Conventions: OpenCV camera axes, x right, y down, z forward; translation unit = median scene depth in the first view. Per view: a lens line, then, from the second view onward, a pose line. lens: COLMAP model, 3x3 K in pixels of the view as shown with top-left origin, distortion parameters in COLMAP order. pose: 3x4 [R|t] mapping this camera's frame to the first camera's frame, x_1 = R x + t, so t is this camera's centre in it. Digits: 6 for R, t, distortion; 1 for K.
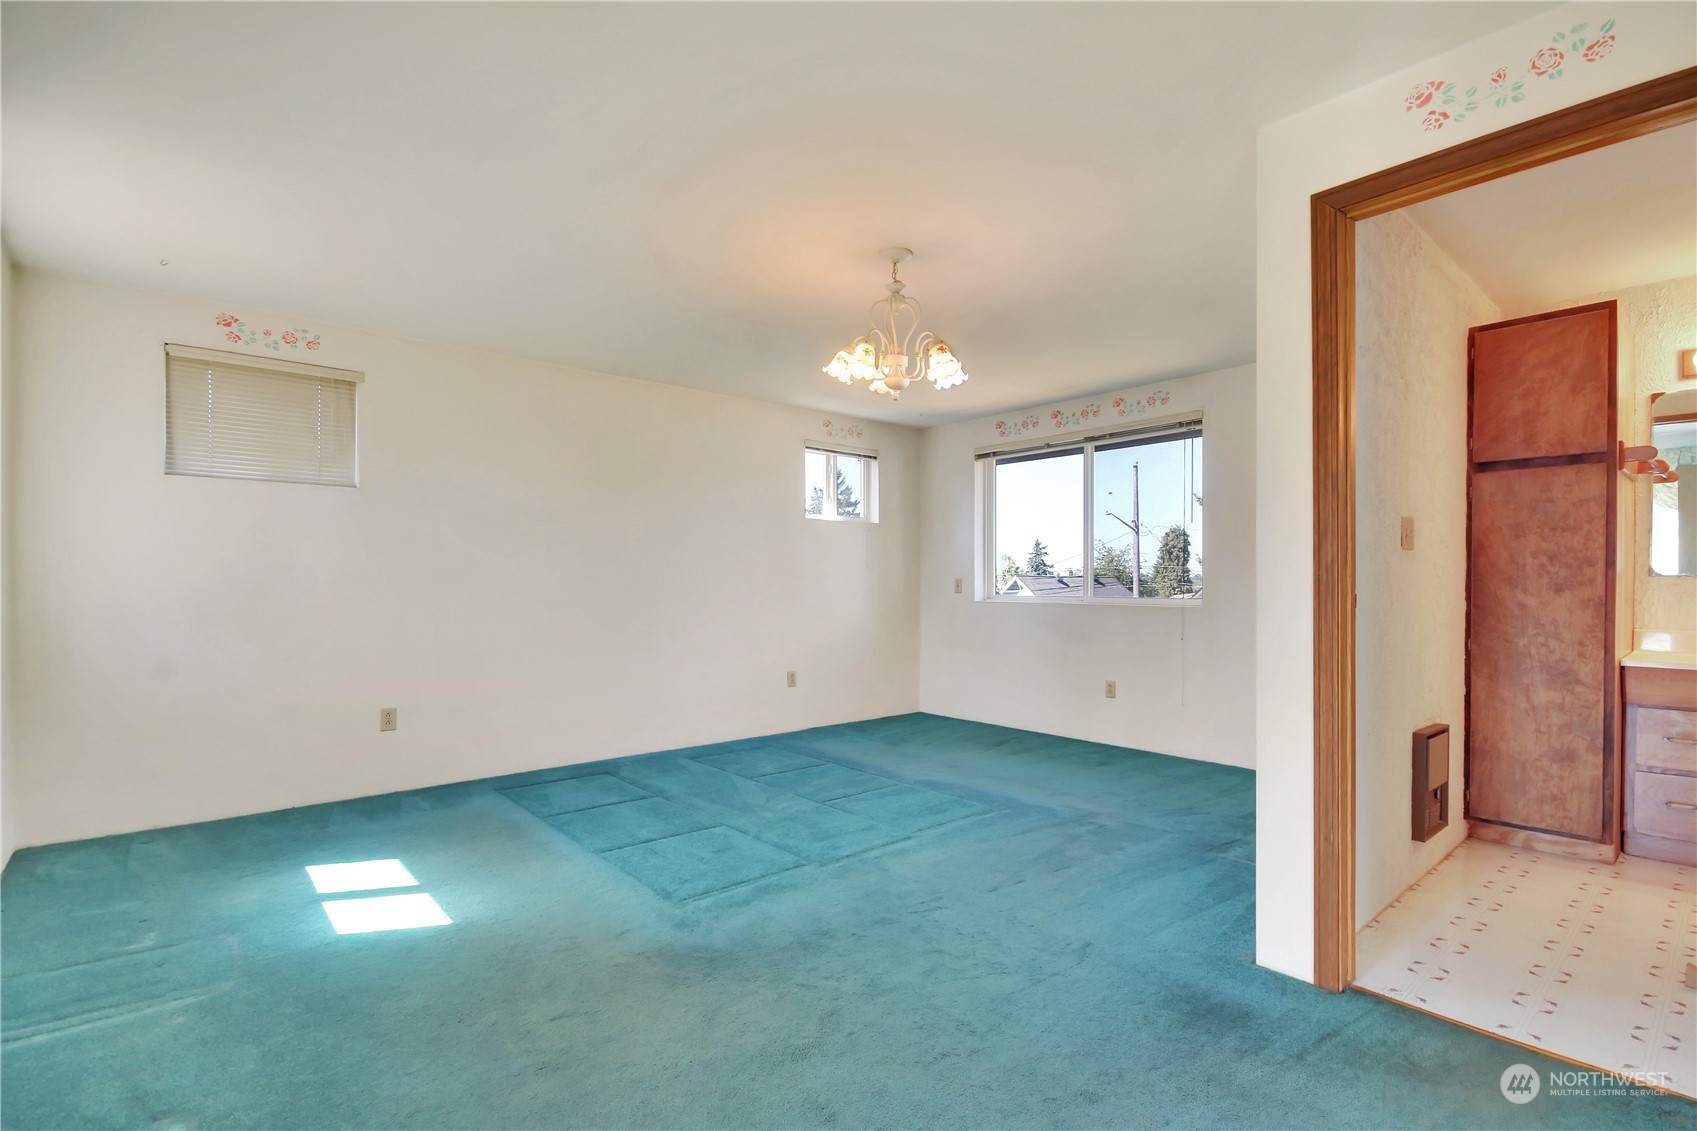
lens RADIAL K [[791.0, 0, 855.4], [0, 791.0, 592.1], [0, 0, 1]] dist [0.011155, -0.010329]
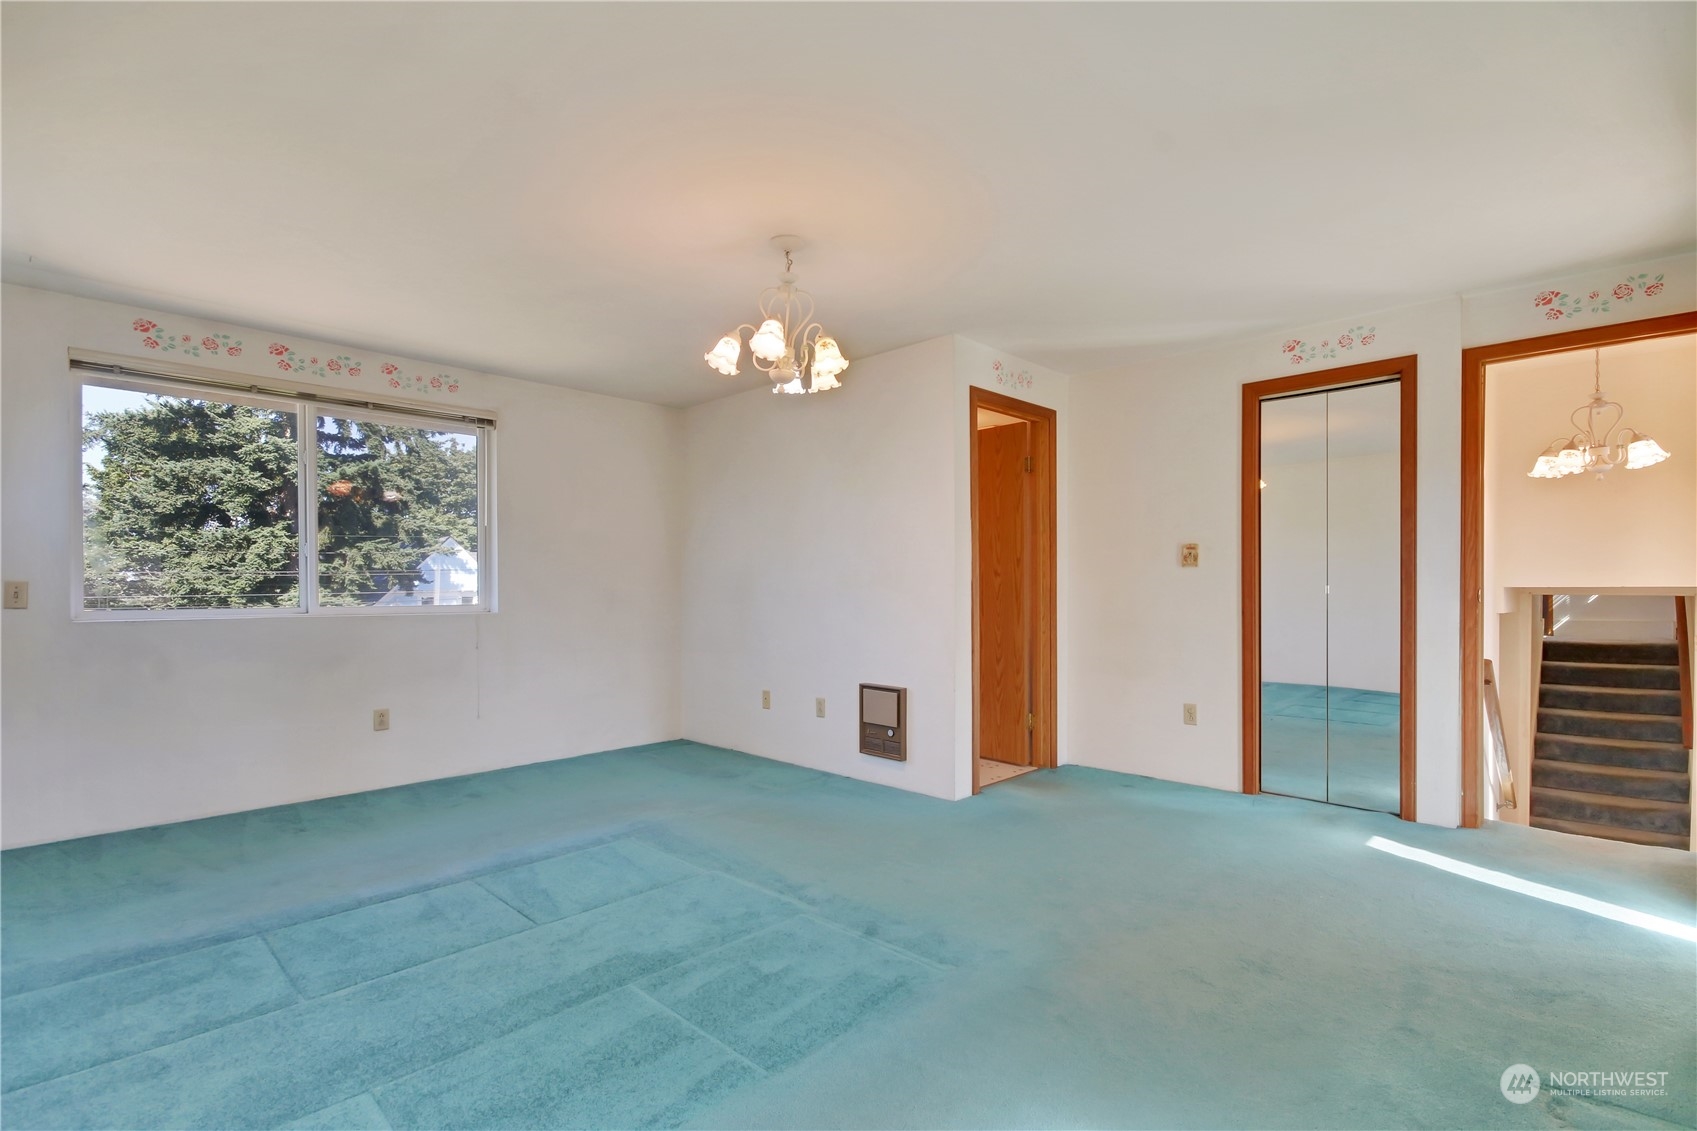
lens RADIAL K [[791.0, 0, 855.4], [0, 791.0, 592.1], [0, 0, 1]] dist [0.011155, -0.010329]
pose [[-0.094992, -0.007961, 0.995446, -0.992965], [0.014112, 0.999857, 0.009343, -0.016189], [-0.995378, 0.014935, -0.094866, 1.112716]]
